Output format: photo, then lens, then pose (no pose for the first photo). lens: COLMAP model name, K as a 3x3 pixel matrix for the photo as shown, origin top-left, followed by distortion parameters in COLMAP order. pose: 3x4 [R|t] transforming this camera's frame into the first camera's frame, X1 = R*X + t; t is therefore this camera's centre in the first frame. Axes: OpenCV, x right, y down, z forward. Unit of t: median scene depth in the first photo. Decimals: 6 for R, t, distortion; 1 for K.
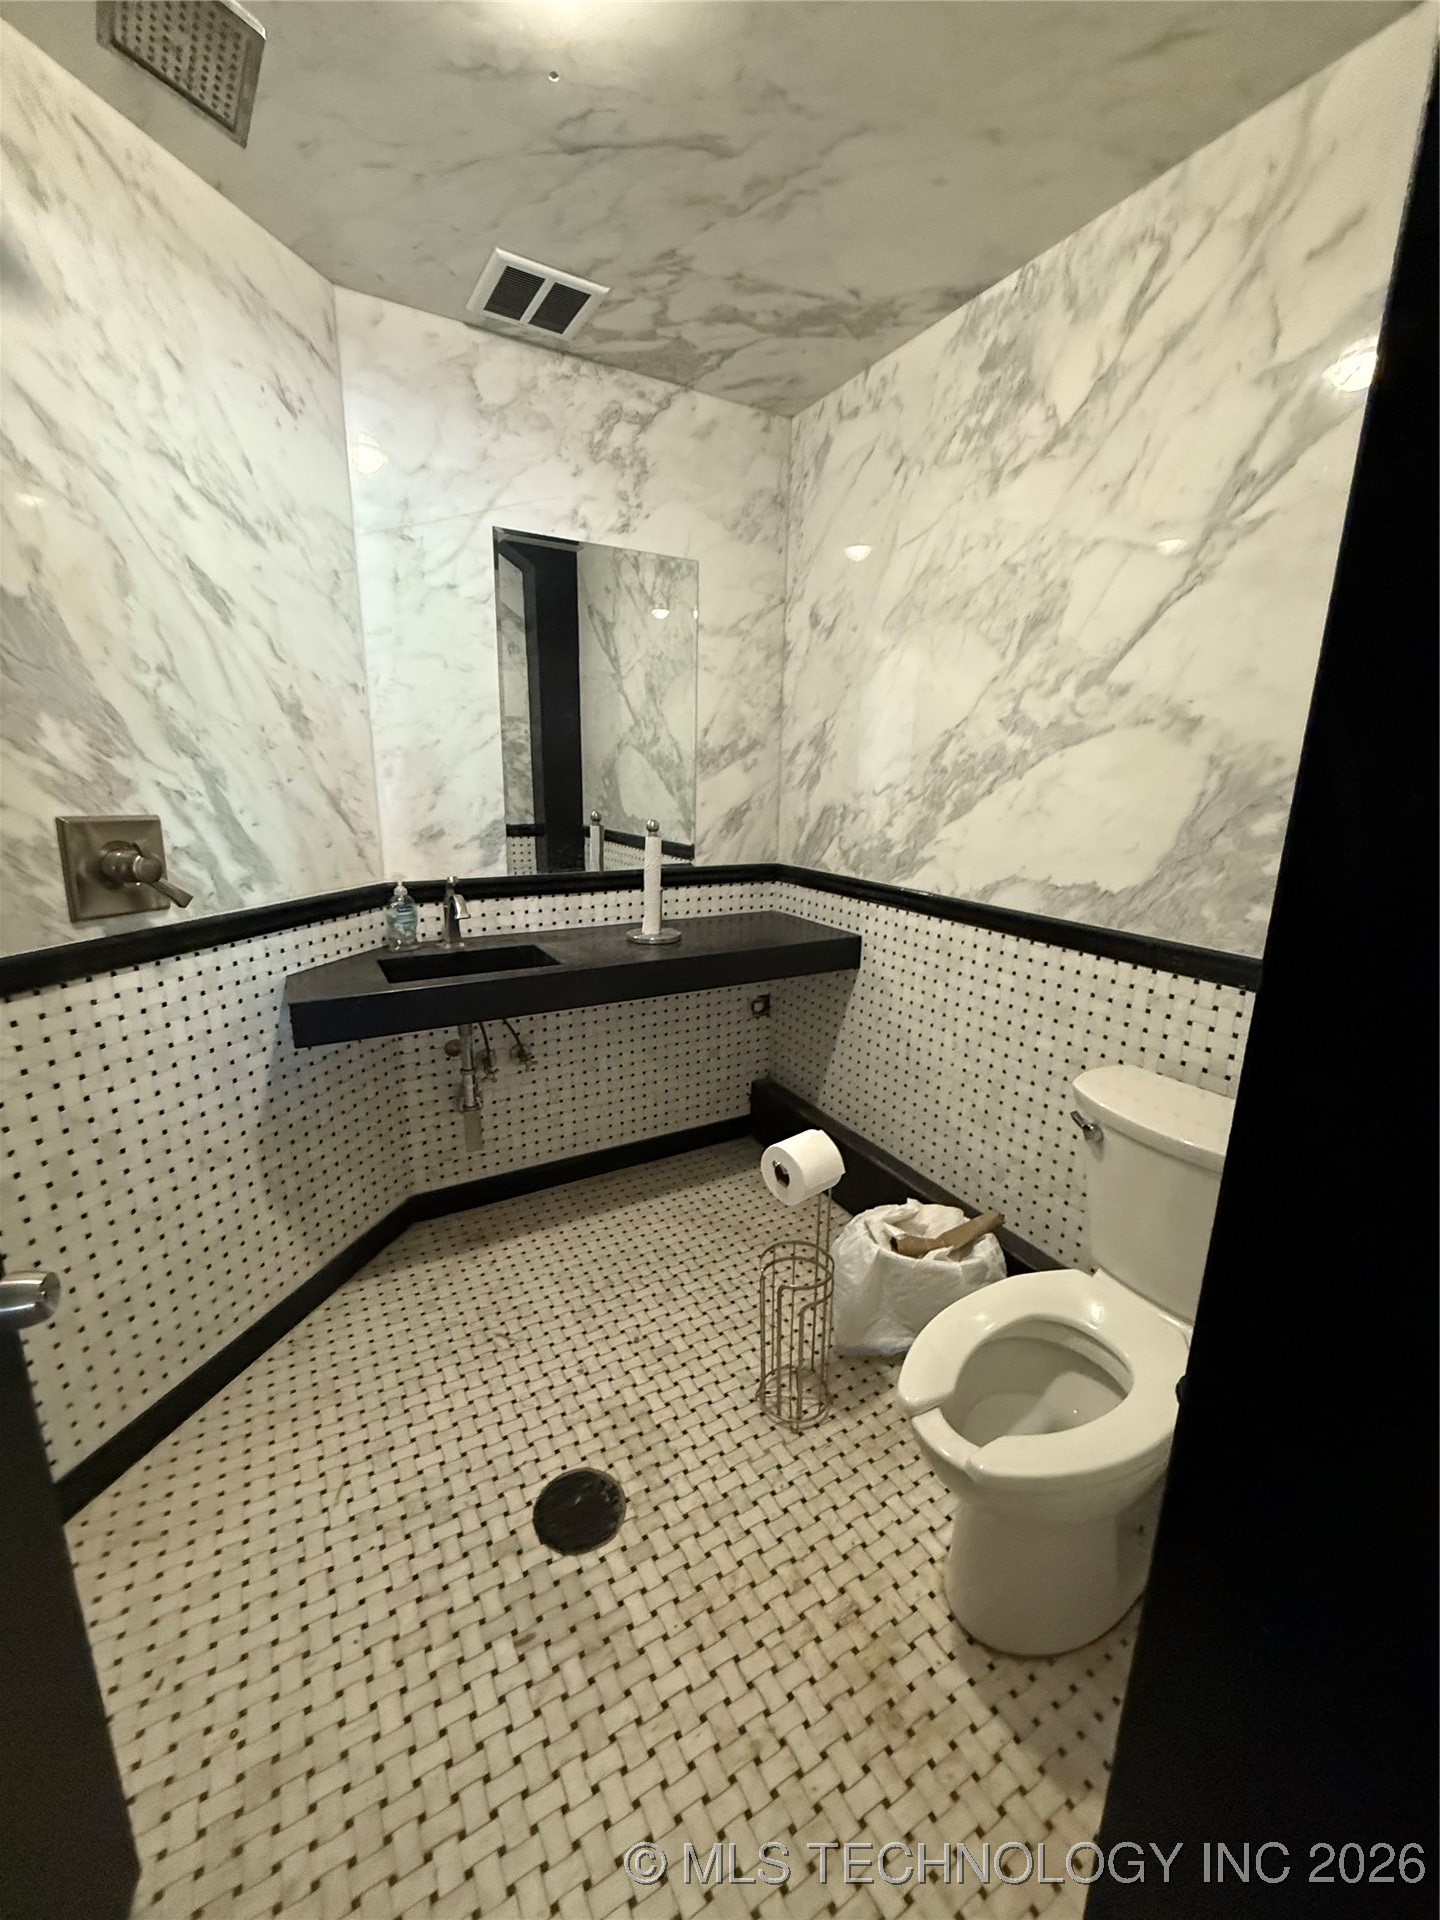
lens RADIAL K [[762.1, 0, 722.0], [0, 762.1, 954.2], [0, 0, 1]] dist [-0.003191, 0.000062]
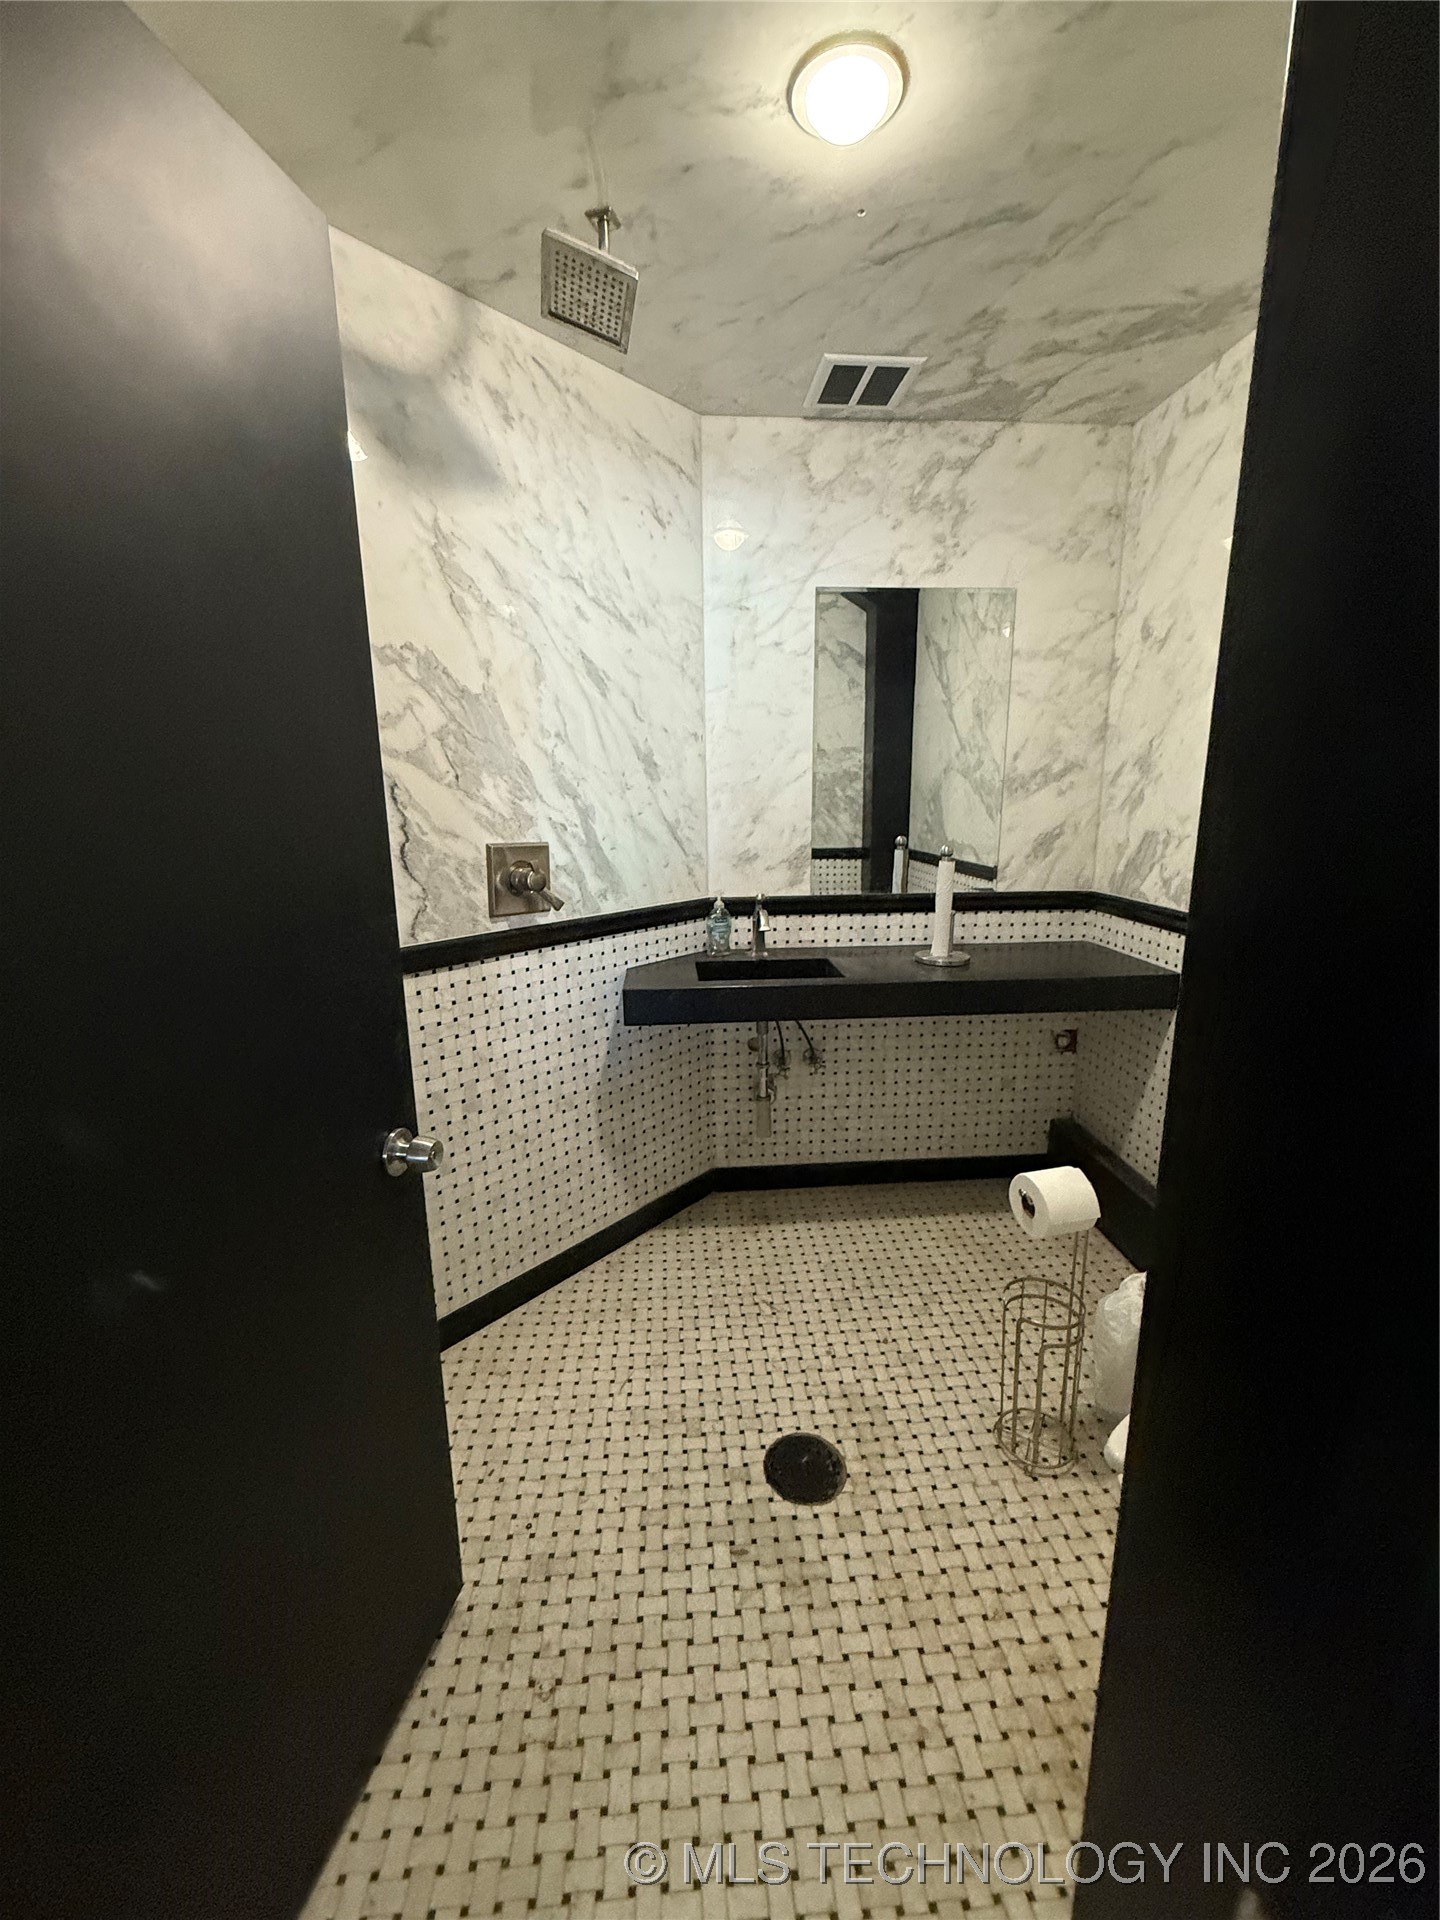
lens RADIAL K [[762.1, 0, 723.8], [0, 762.1, 955.0], [0, 0, 1]] dist [-0.003191, 0.000062]
pose [[0.899220, 0.065658, -0.432542, 0.113370], [-0.076940, 0.996999, -0.008611, 0.004453], [0.430678, 0.041023, 0.901573, -0.065130]]
